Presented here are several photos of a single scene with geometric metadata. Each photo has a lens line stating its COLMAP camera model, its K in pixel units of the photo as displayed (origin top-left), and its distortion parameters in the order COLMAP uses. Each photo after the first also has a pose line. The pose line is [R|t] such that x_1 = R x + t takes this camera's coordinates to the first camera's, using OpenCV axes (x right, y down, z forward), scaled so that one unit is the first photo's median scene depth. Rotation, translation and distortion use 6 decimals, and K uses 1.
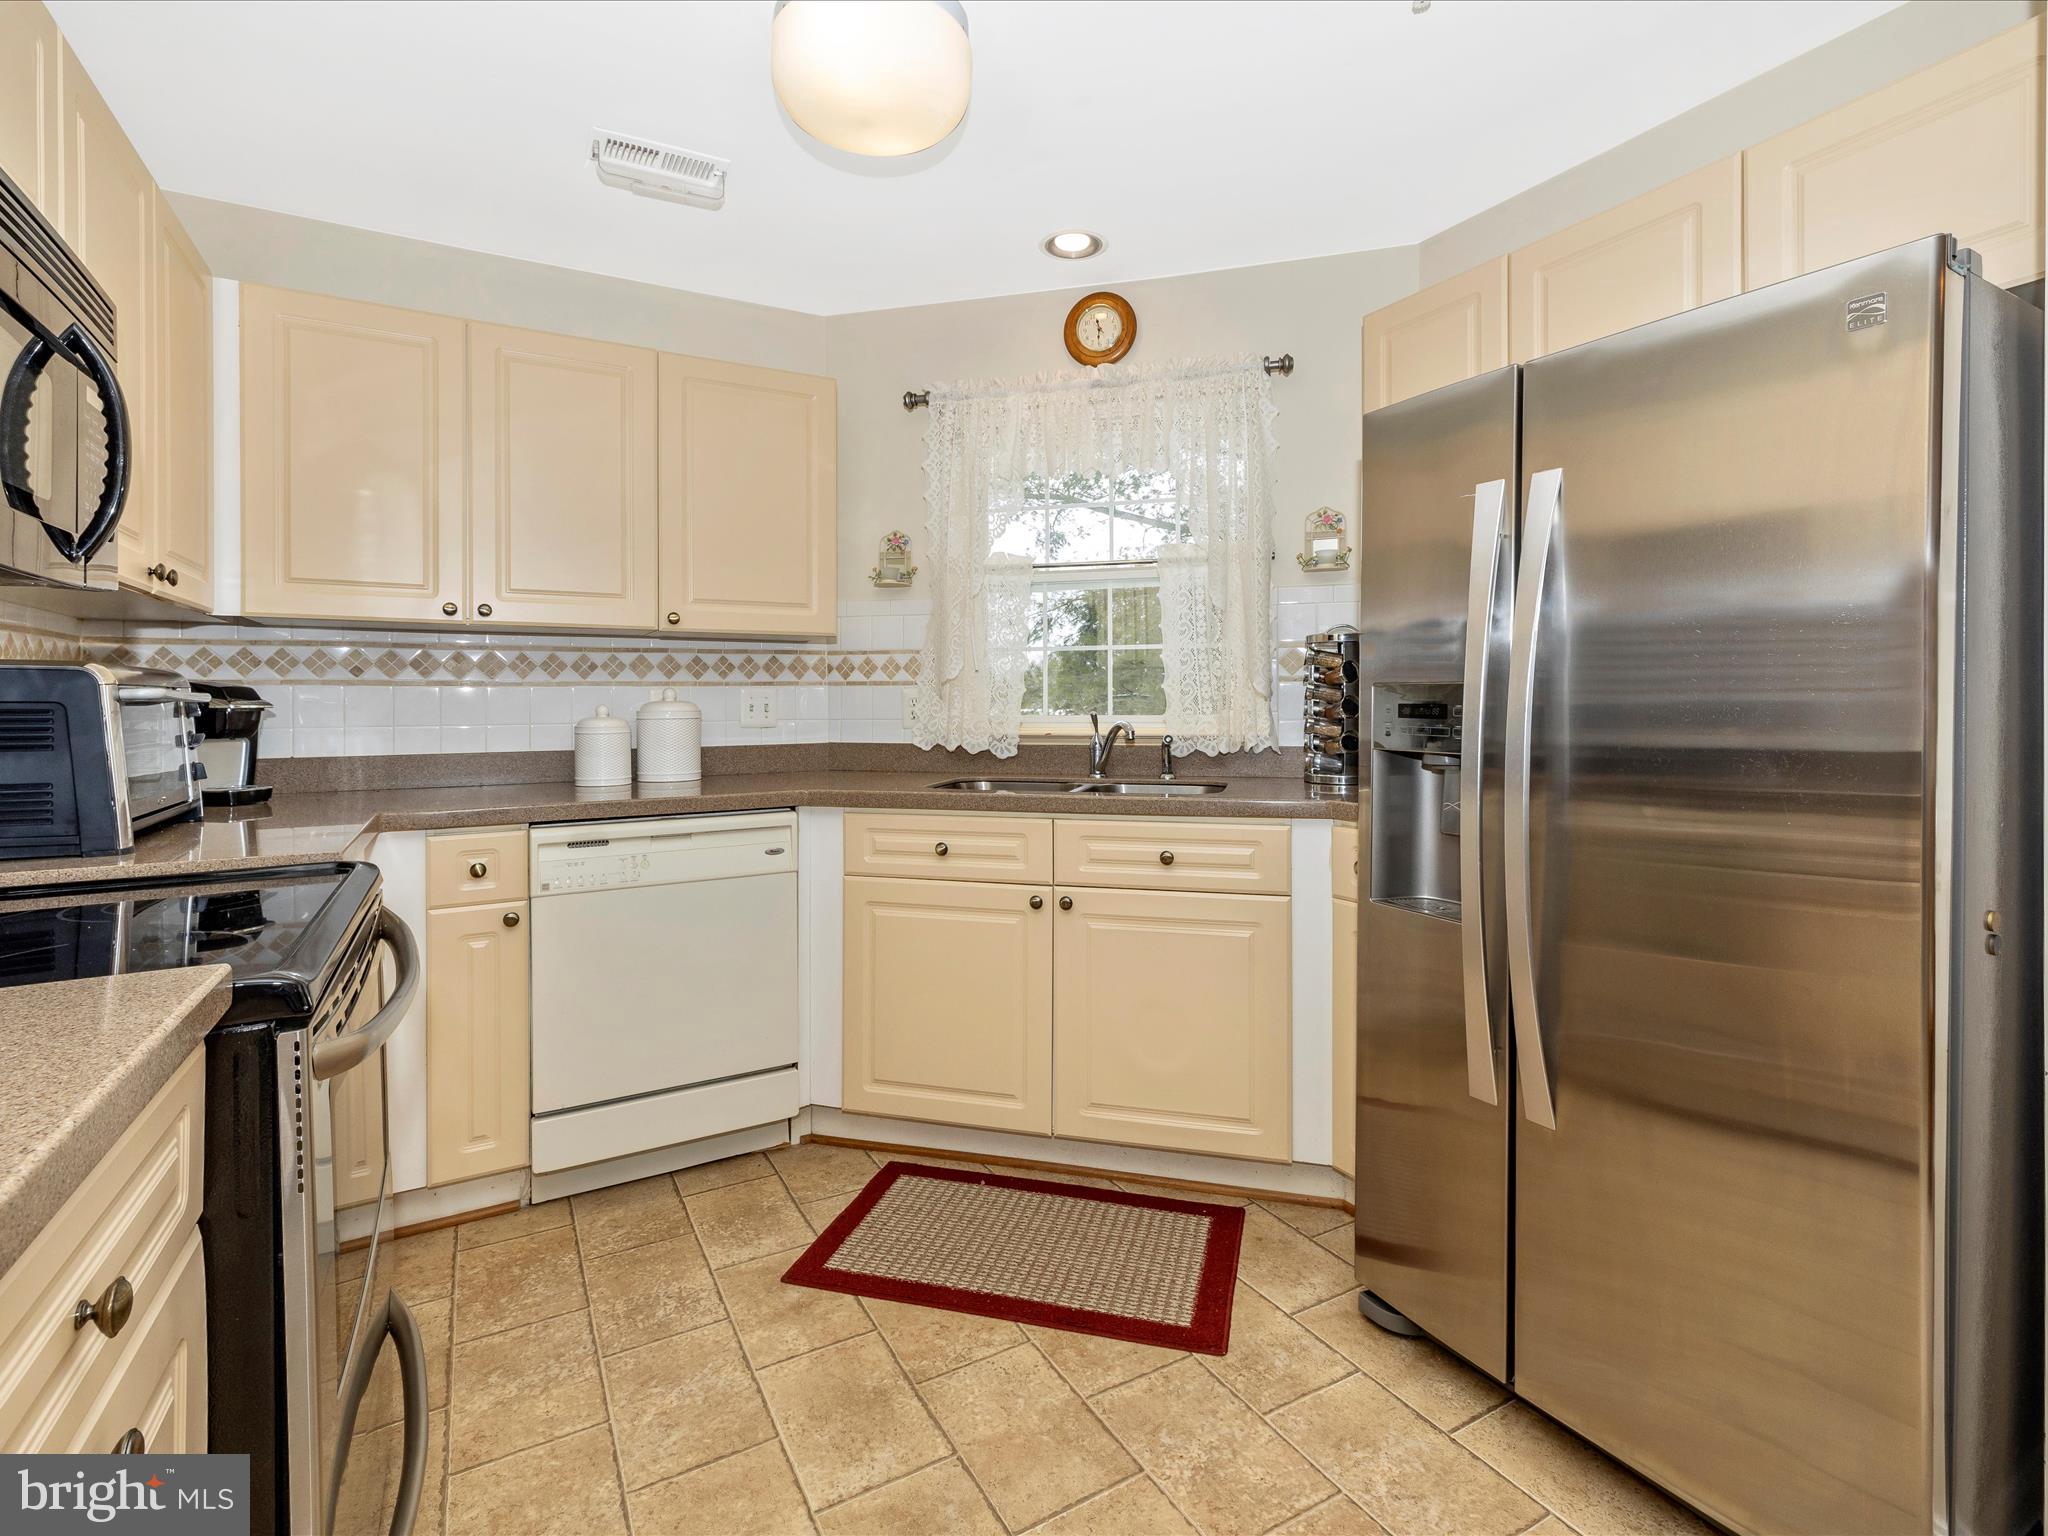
lens RADIAL K [[988.0, 0, 1028.3], [0, 988.0, 700.8], [0, 0, 1]] dist [-0.003954, -0.000084]
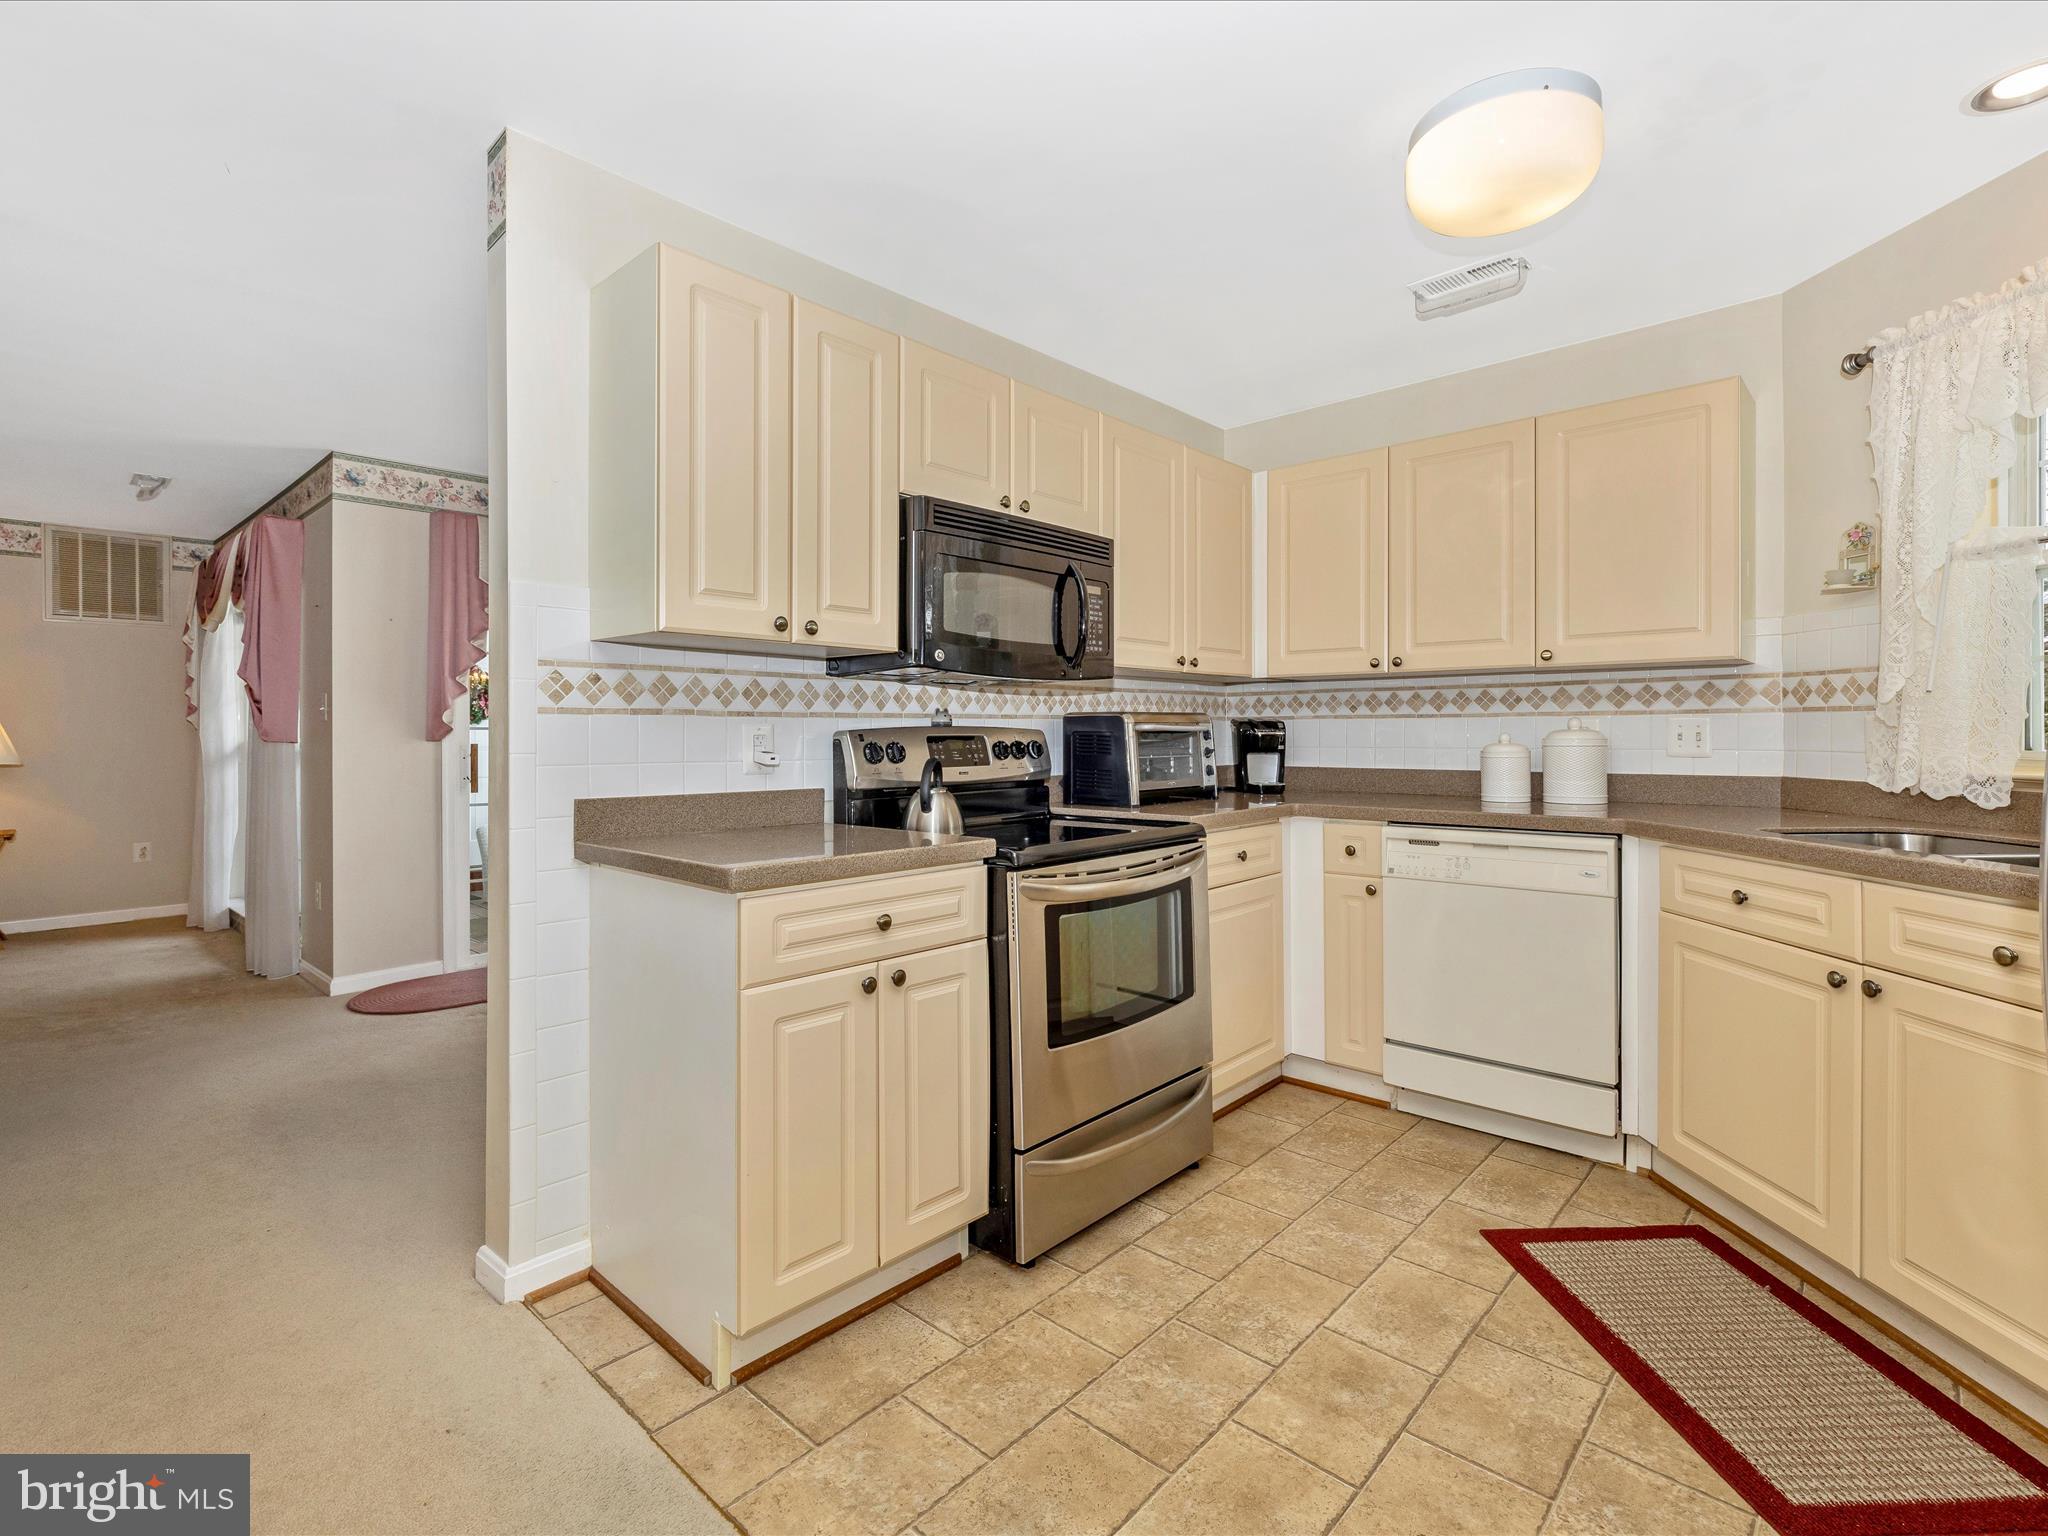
lens RADIAL K [[962.5, 0, 1012.1], [0, 962.5, 731.7], [0, 0, 1]] dist [0.002893, 0.000306]
pose [[0.308623, 0.004399, -0.951174, 0.508219], [0.003377, 0.999978, 0.005720, -0.006401], [0.951178, -0.004978, 0.308601, 0.100212]]
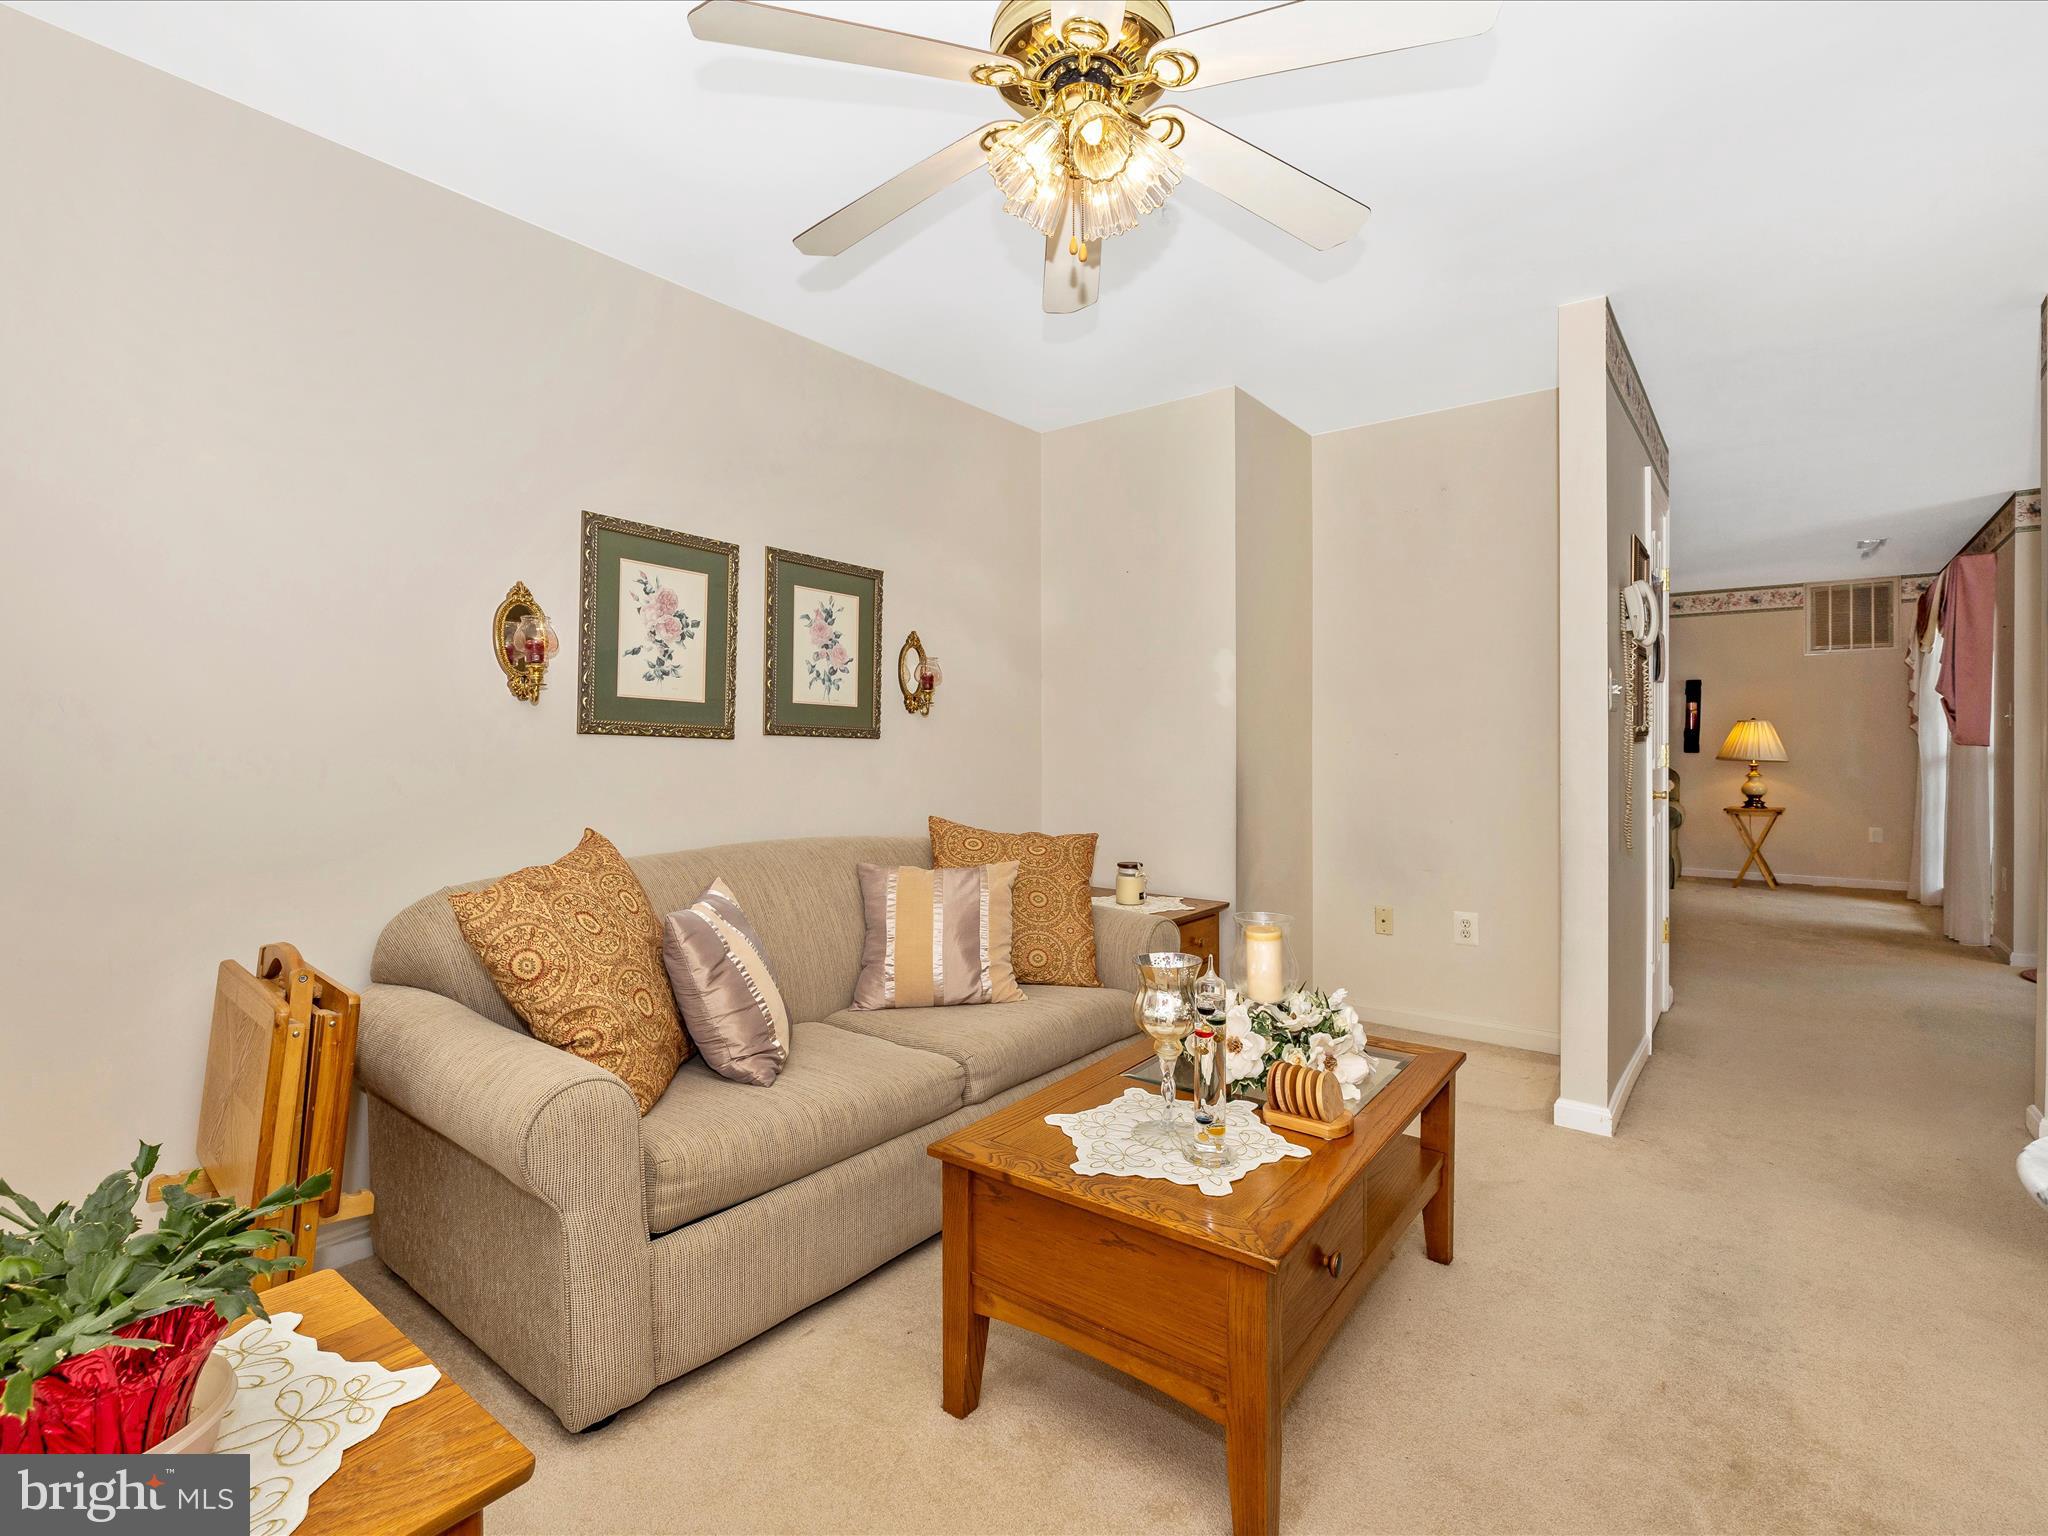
lens RADIAL K [[970.6, 0, 1024.5], [0, 970.6, 746.3], [0, 0, 1]] dist [-0.000454, 0.000049]
pose [[-0.921773, 0.006132, -0.387682, 1.099592], [0.005337, 0.999981, 0.003127, 0.002816], [0.387694, 0.000813, -0.921788, 0.499060]]
